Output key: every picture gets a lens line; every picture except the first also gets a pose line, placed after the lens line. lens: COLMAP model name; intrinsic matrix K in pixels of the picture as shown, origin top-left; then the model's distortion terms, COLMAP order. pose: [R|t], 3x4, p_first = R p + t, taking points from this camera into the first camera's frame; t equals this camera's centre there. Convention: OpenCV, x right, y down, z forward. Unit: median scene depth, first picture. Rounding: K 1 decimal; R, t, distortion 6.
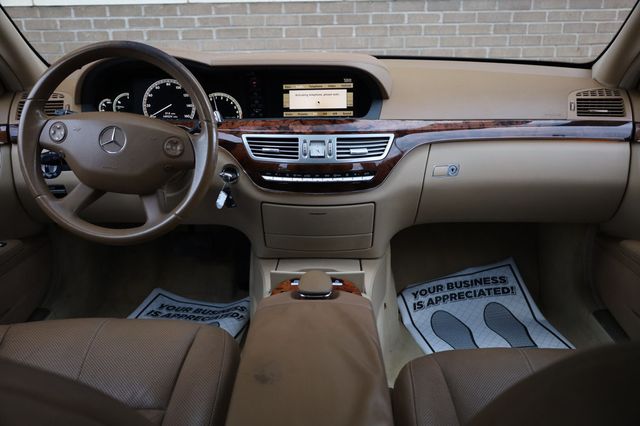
lens RADIAL K [[543.4, 0, 323.3], [0, 543.4, 217.2], [0, 0, 1]] dist [-0.008725, -0.021005]
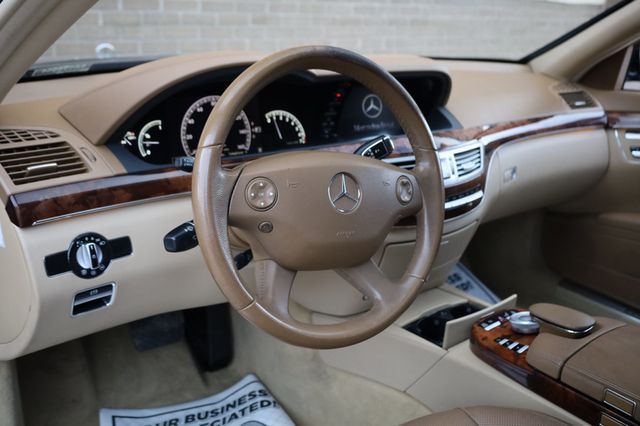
lens RADIAL K [[621.5, 0, 322.7], [0, 621.5, 213.4], [0, 0, 1]] dist [0.019562, 0.000000]
pose [[0.776241, -0.169195, 0.607307, -0.678900], [0.176315, 0.983136, 0.048540, -0.122001], [-0.605279, 0.069398, 0.792983, 0.301140]]
